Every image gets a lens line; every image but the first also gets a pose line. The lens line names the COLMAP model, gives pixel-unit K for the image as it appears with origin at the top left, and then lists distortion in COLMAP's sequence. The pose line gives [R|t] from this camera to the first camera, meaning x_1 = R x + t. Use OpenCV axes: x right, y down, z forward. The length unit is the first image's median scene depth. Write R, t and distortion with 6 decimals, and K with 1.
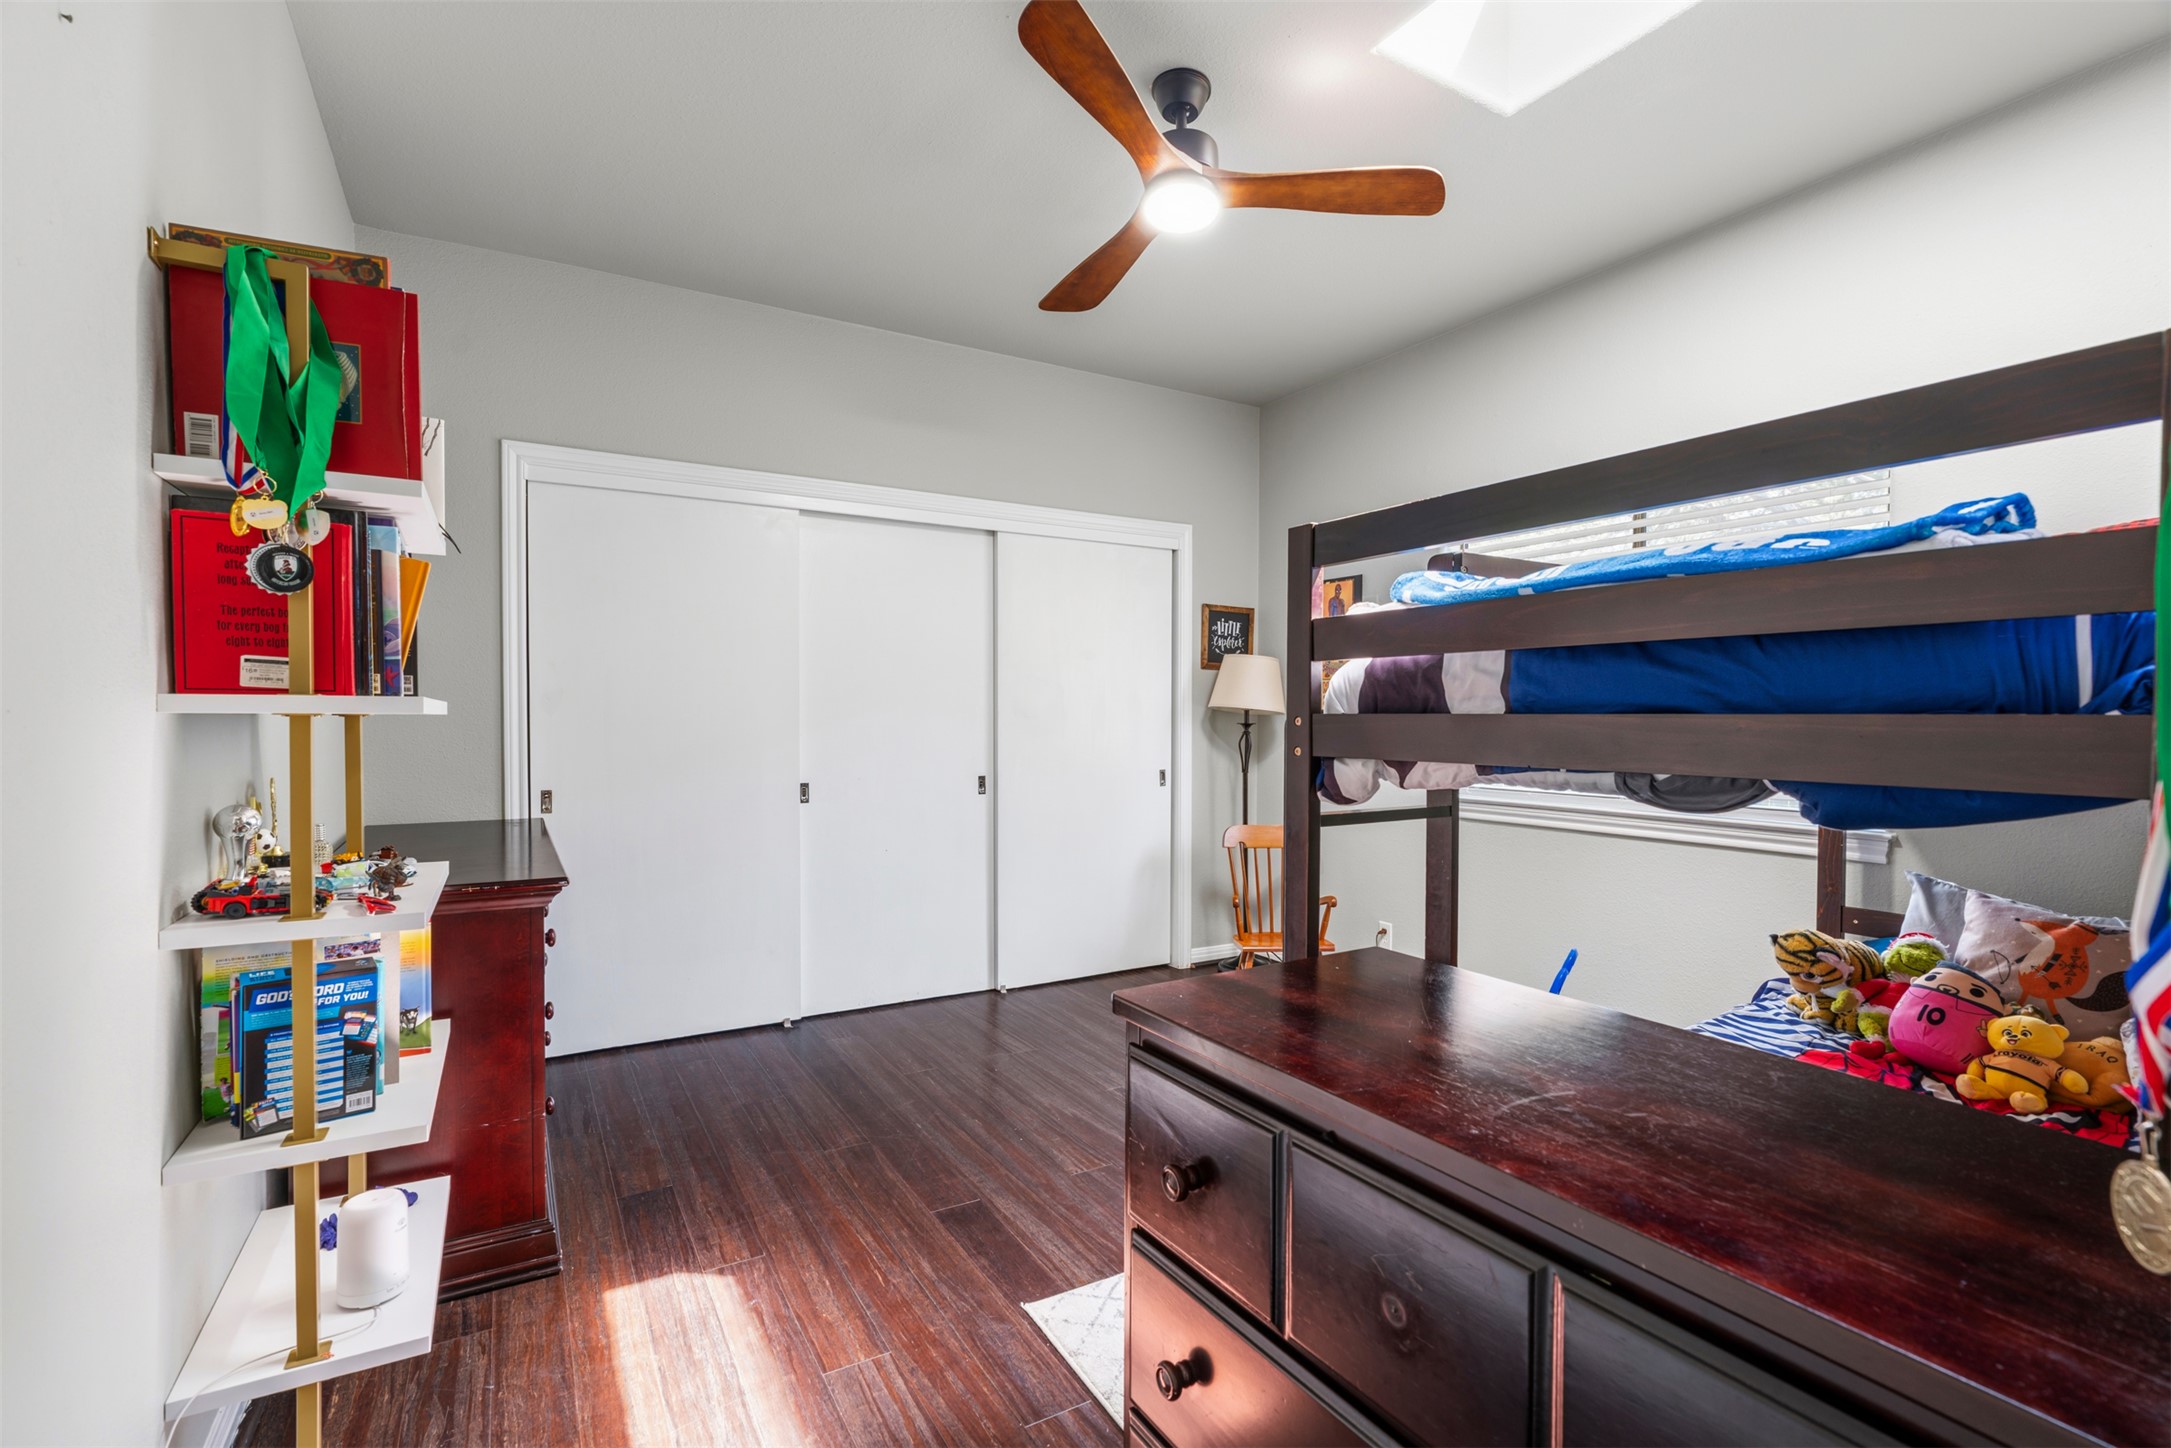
lens RADIAL K [[975.2, 0, 1082.0], [0, 975.2, 722.7], [0, 0, 1]] dist [-0.011283, 0.005483]
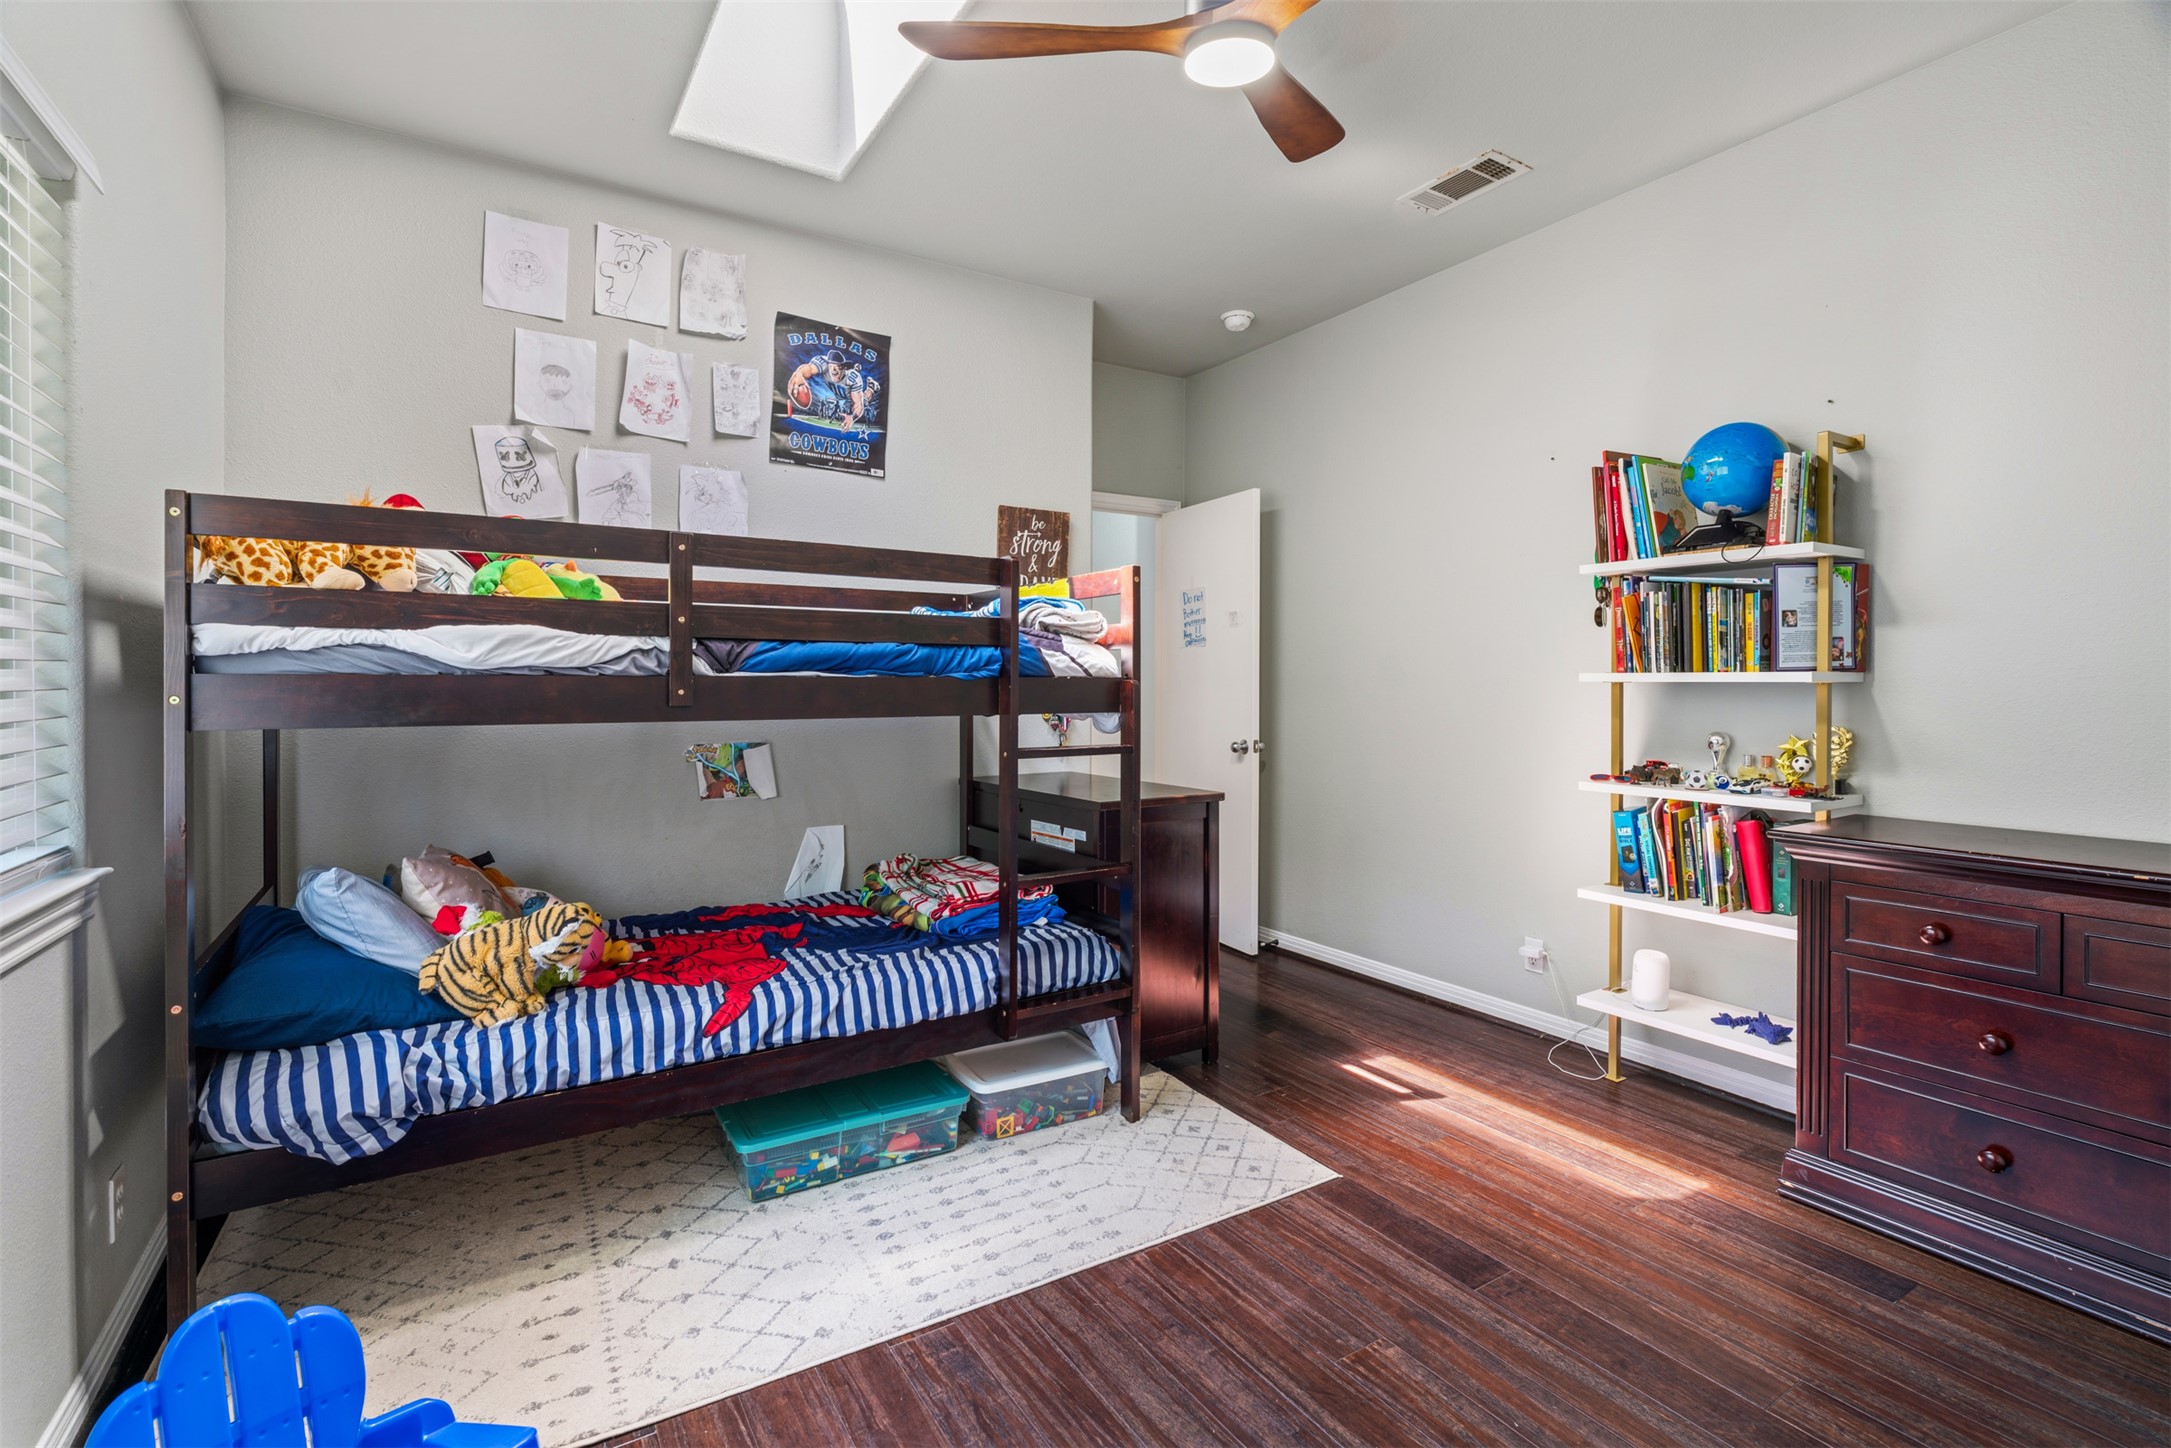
lens RADIAL K [[975.2, 0, 1082.0], [0, 975.2, 722.7], [0, 0, 1]] dist [-0.011283, 0.005483]
pose [[-0.999795, 0.002090, -0.020117, 0.265390], [0.001631, 0.999739, 0.022770, 0.011906], [0.020159, 0.022732, -0.999538, 2.057595]]
